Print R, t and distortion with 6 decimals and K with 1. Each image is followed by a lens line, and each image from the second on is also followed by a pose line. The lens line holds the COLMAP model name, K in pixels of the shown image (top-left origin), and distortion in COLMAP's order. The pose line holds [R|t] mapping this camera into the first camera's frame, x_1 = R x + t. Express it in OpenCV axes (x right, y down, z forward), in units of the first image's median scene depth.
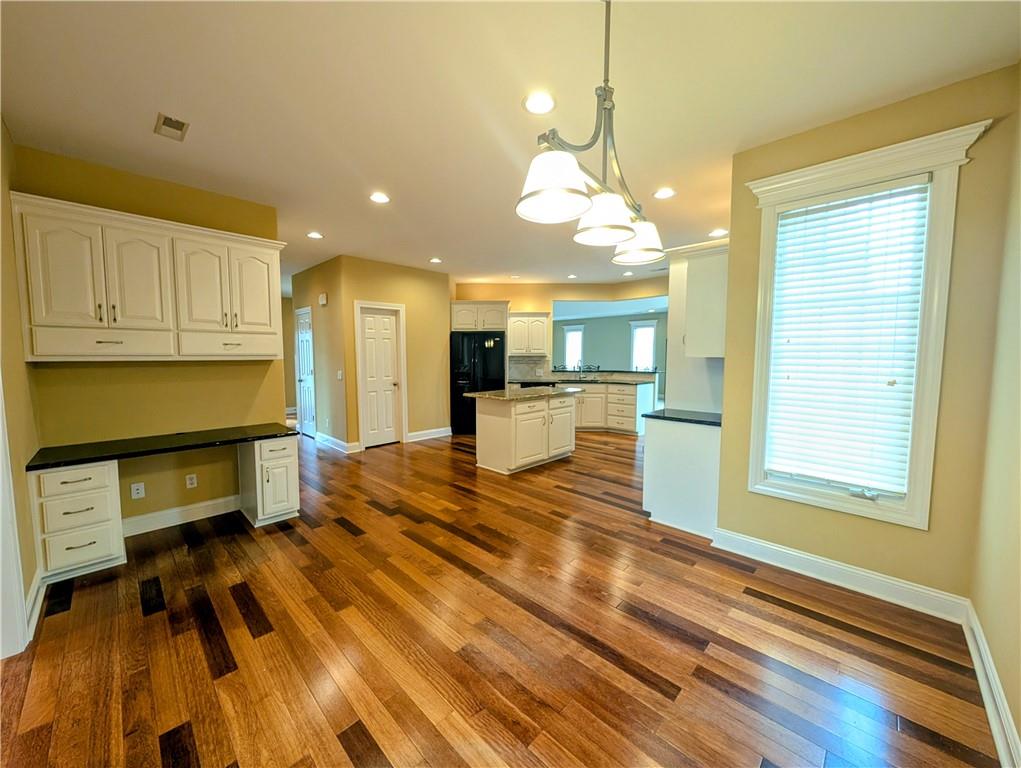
lens RADIAL K [[385.6, 0, 509.3], [0, 385.6, 380.5], [0, 0, 1]] dist [0.000779, 0.000093]
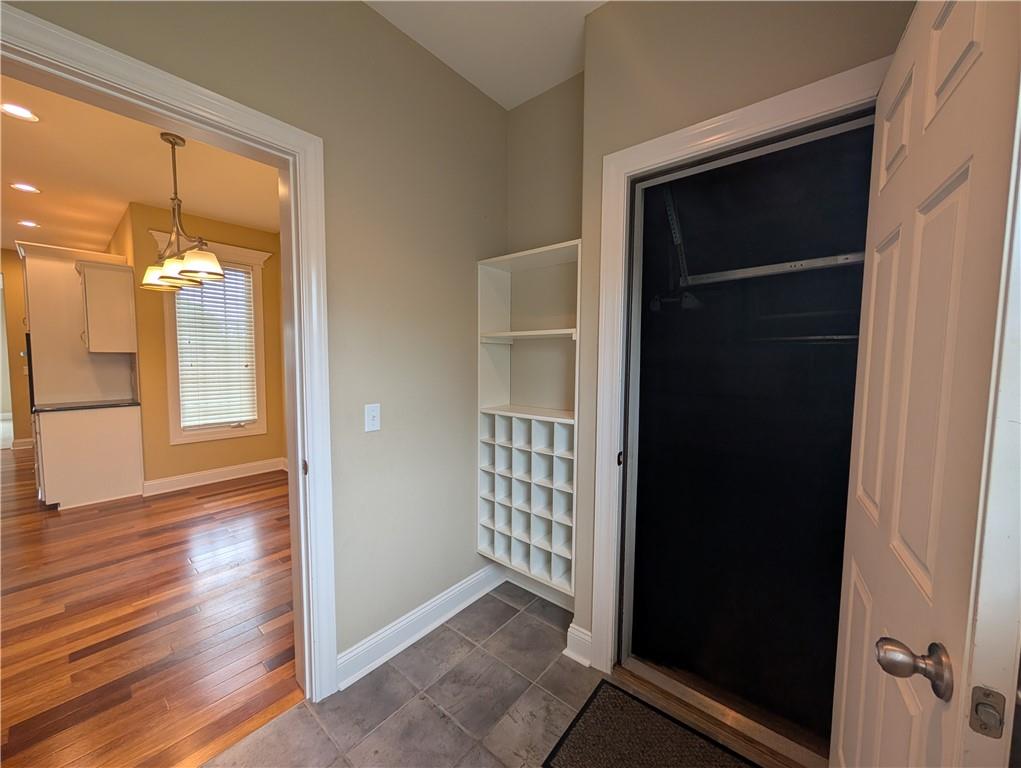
lens RADIAL K [[385.6, 0, 509.3], [0, 385.6, 380.5], [0, 0, 1]] dist [0.000779, 0.000093]
pose [[-0.069852, -0.065860, 0.995381, -0.353145], [0.059903, 0.995741, 0.070088, 0.007763], [-0.995757, 0.064522, -0.065609, -0.071960]]
